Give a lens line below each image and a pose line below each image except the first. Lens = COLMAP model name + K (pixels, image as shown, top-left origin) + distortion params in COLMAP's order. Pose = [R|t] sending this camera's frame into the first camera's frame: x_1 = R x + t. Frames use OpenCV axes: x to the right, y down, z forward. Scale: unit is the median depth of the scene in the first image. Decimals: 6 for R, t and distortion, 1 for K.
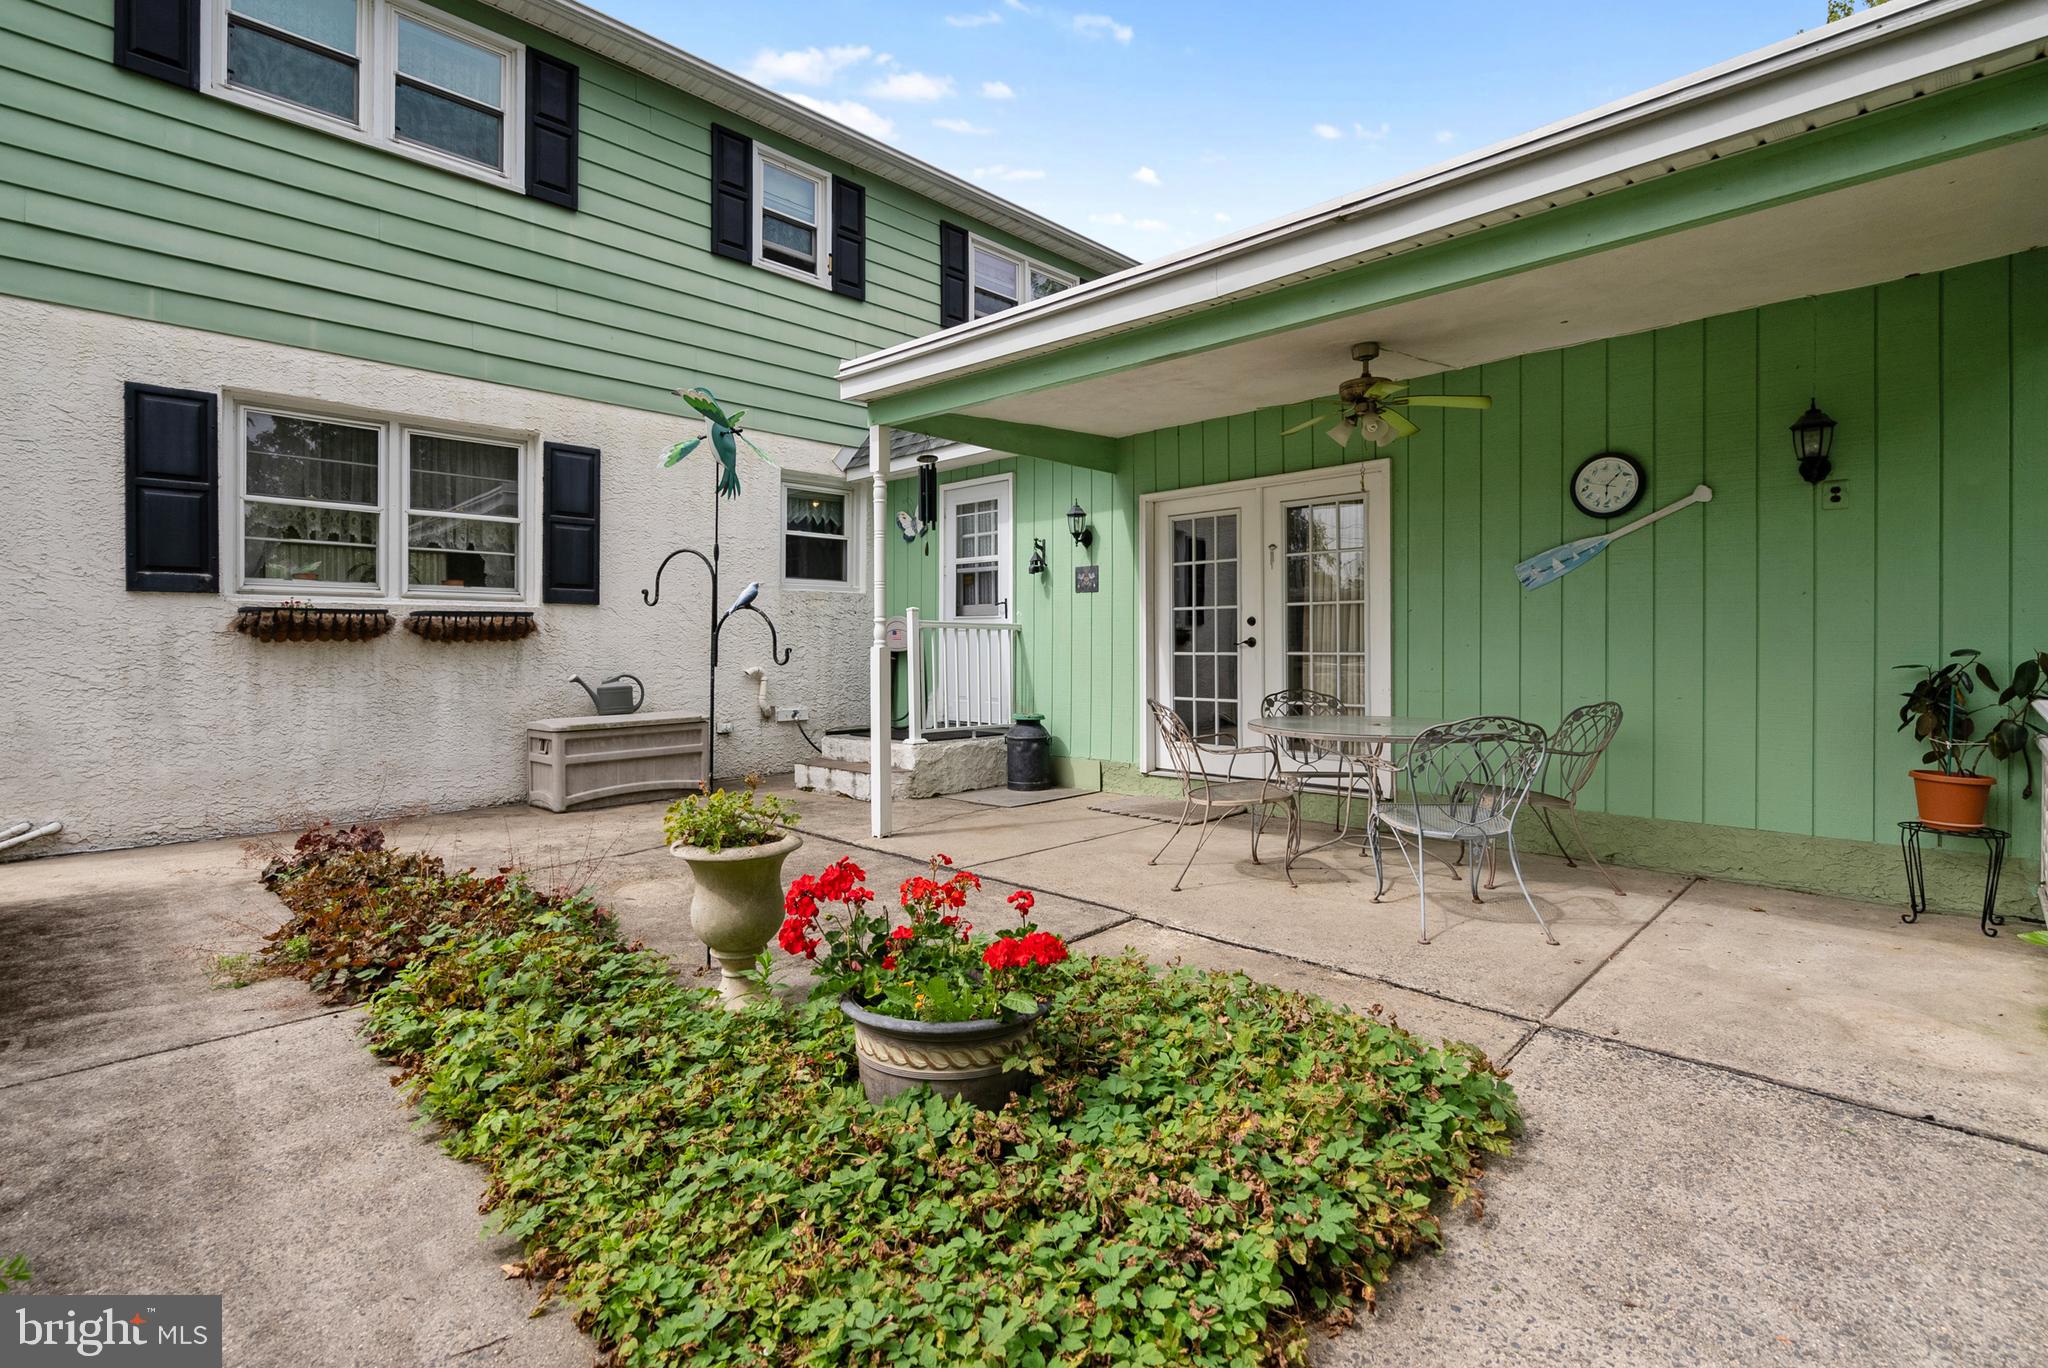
lens RADIAL K [[931.0, 0, 1004.7], [0, 931.0, 641.1], [0, 0, 1]] dist [-0.008719, 0.003297]
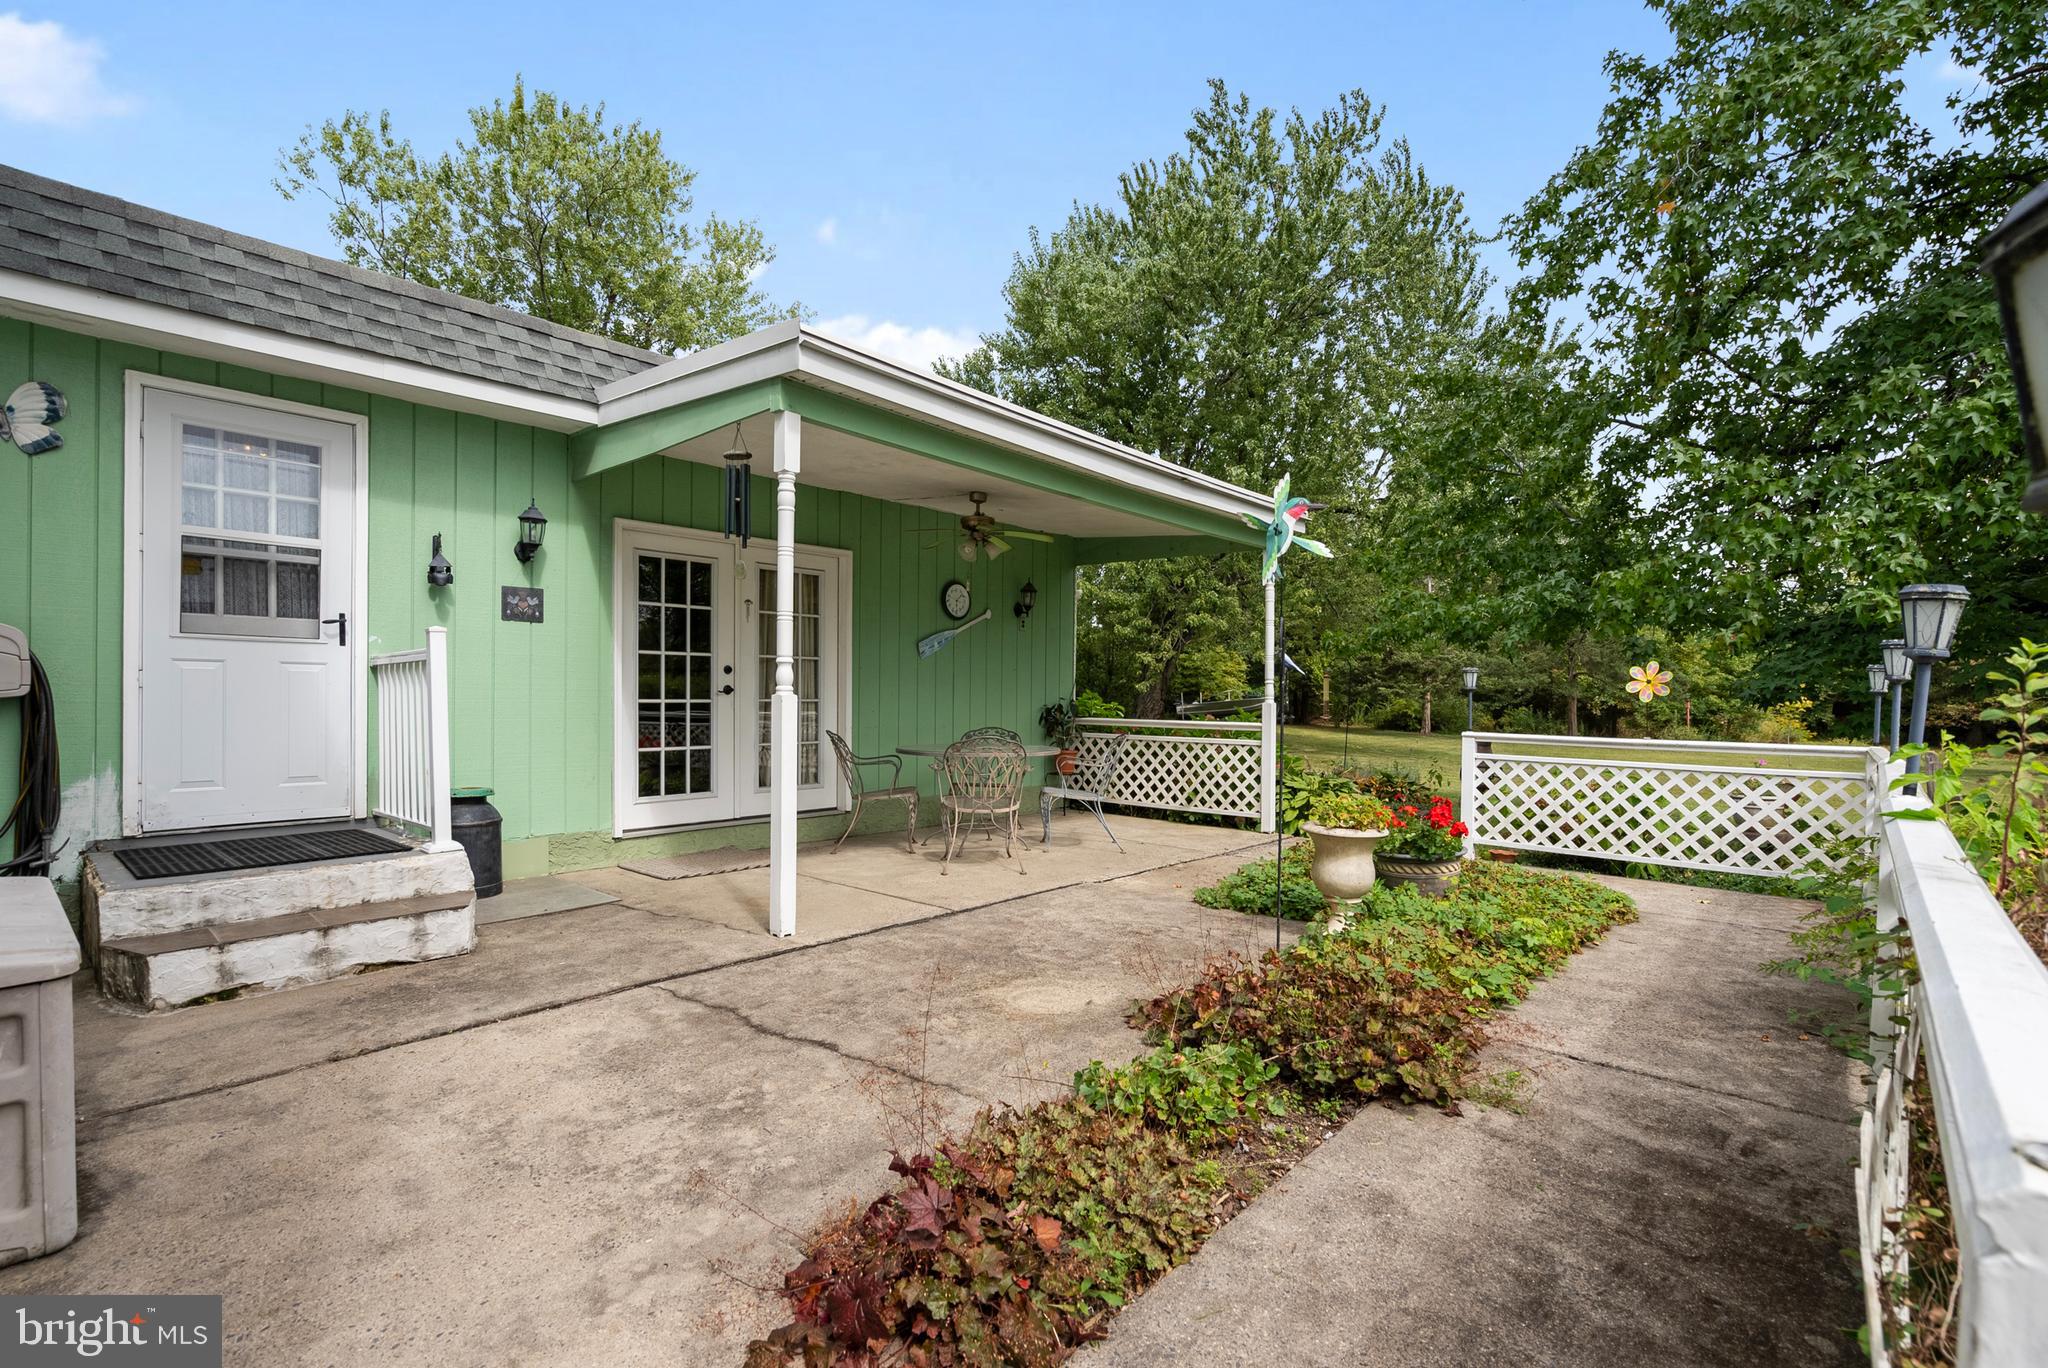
lens RADIAL K [[931.0, 0, 1020.5], [0, 931.0, 712.6], [0, 0, 1]] dist [-0.008719, 0.003297]
pose [[-0.044380, -0.017798, 0.998856, -0.784226], [-0.013912, 0.999755, 0.017196, 0.004204], [-0.998918, -0.013133, -0.044617, 0.706667]]
